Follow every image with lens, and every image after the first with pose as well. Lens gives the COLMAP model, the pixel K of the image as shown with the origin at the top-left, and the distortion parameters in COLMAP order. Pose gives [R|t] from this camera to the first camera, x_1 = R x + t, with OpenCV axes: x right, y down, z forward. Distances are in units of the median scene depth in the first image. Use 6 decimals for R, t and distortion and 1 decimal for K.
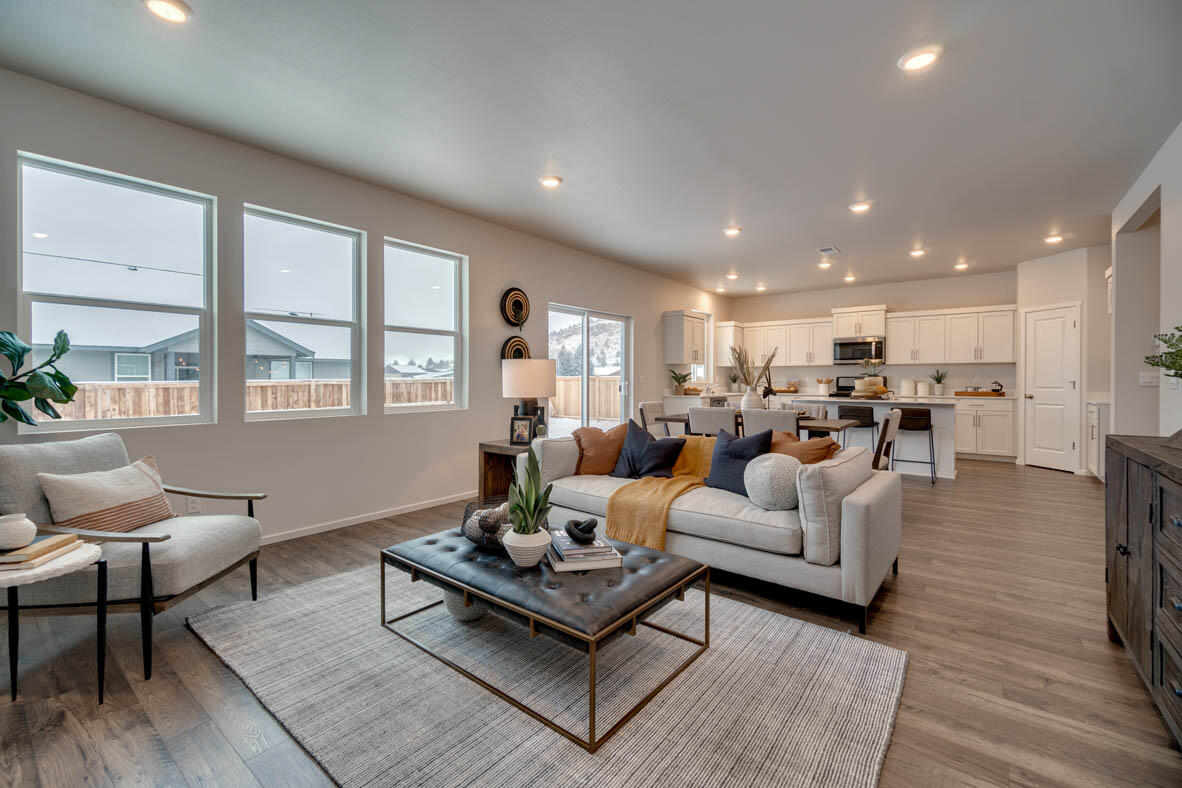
lens RADIAL K [[504.2, 0, 579.0], [0, 504.2, 383.3], [0, 0, 1]] dist [-0.000429, 0.001214]
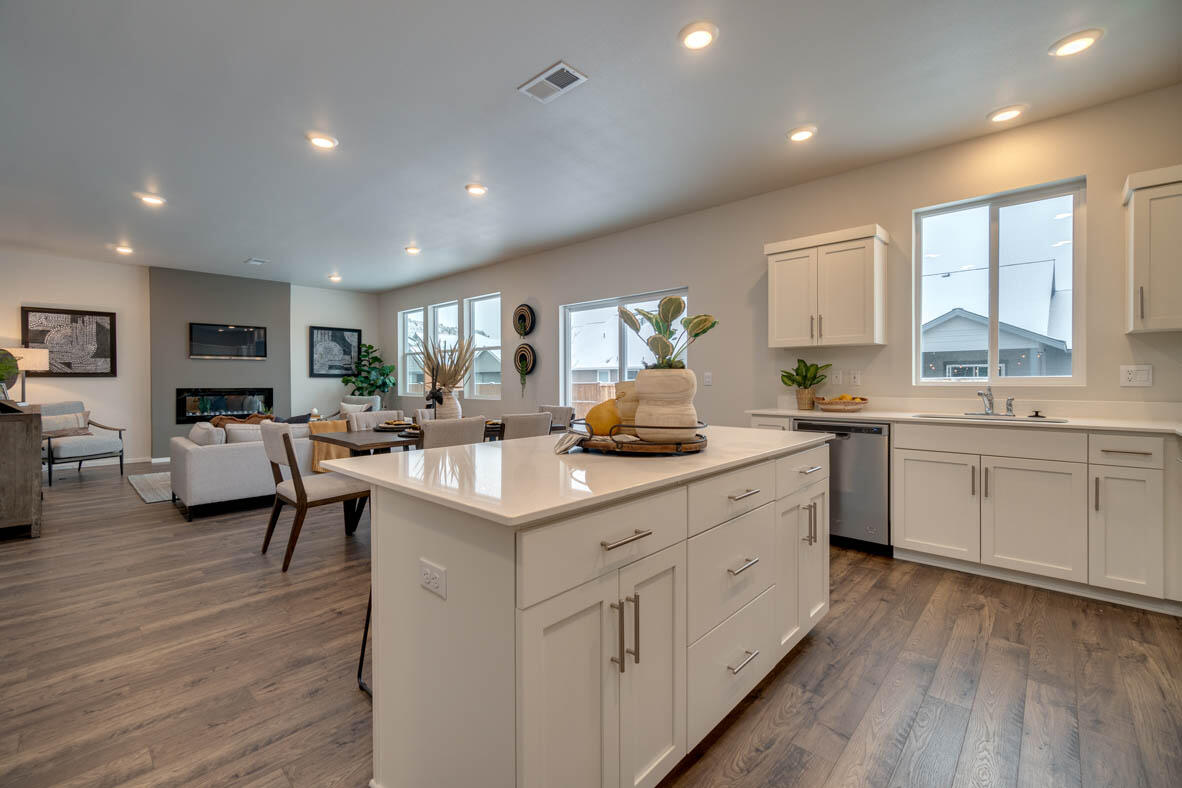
lens RADIAL K [[501.5, 0, 572.7], [0, 501.5, 384.0], [0, 0, 1]] dist [0.001356, 0.000281]
pose [[-0.091951, 0.010039, -0.995713, 0.726306], [-0.004120, 0.999937, 0.010462, -0.006317], [0.995755, 0.005064, -0.091904, 0.831237]]
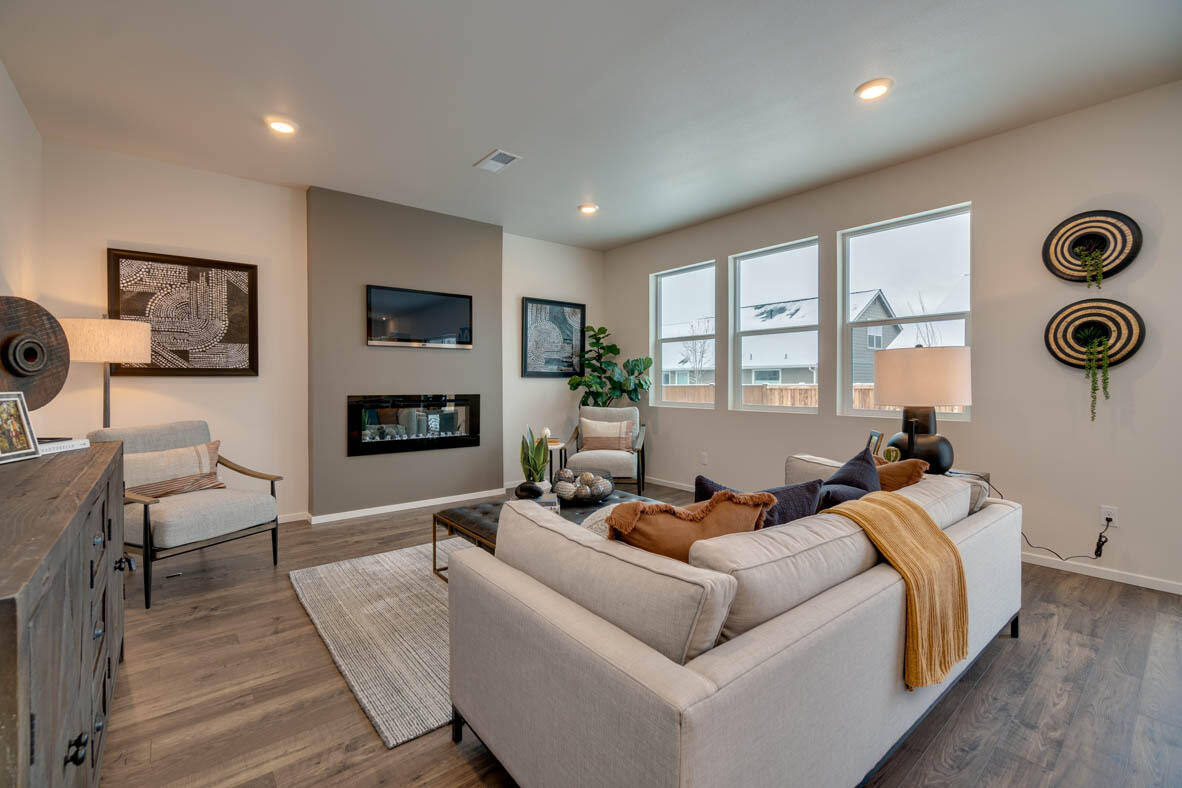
lens RADIAL K [[504.2, 0, 579.0], [0, 504.2, 383.3], [0, 0, 1]] dist [-0.000429, 0.001214]
pose [[-0.215027, 0.005052, -0.976595, 0.358111], [-0.003549, 0.999976, 0.005954, -0.003061], [0.976602, 0.004746, -0.215004, 0.388323]]
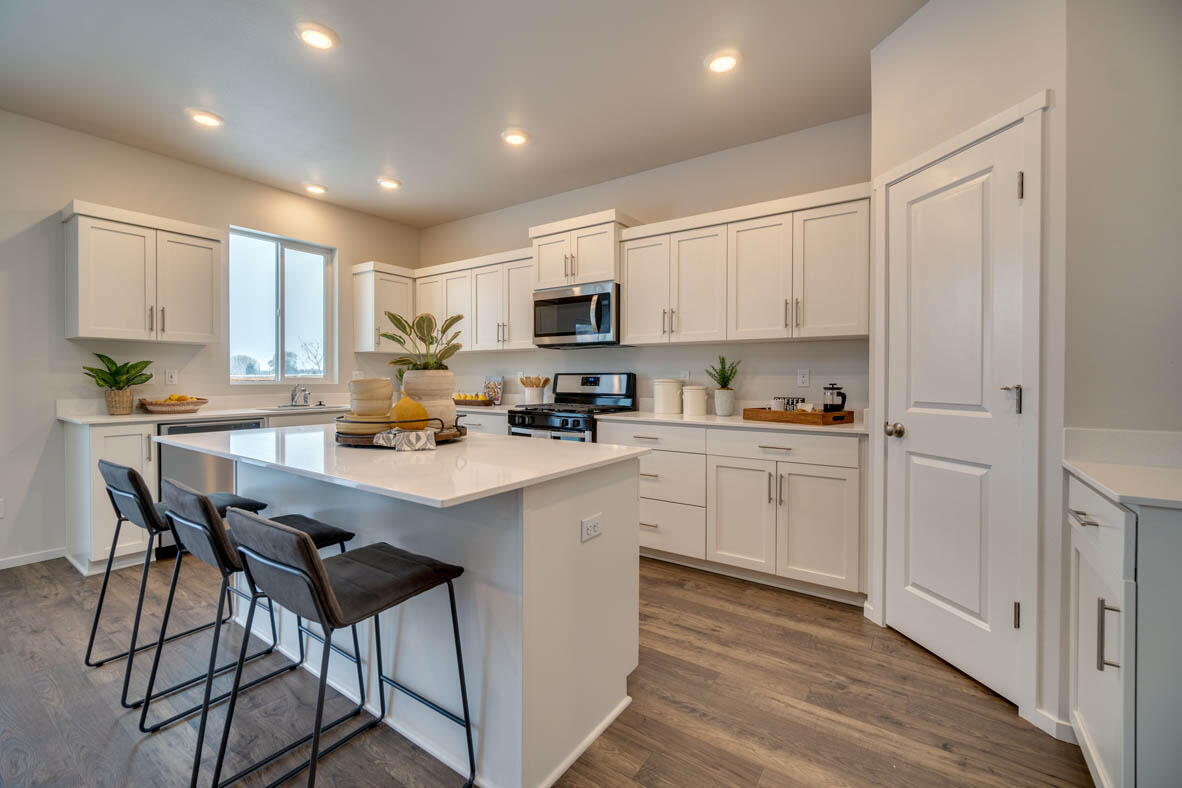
lens RADIAL K [[504.2, 0, 579.0], [0, 504.2, 383.3], [0, 0, 1]] dist [-0.000429, 0.001214]
pose [[0.998296, 0.002984, 0.058275, 0.563133], [-0.003069, 0.999994, 0.001380, -0.004433], [-0.058271, -0.001557, 0.998300, 0.573776]]
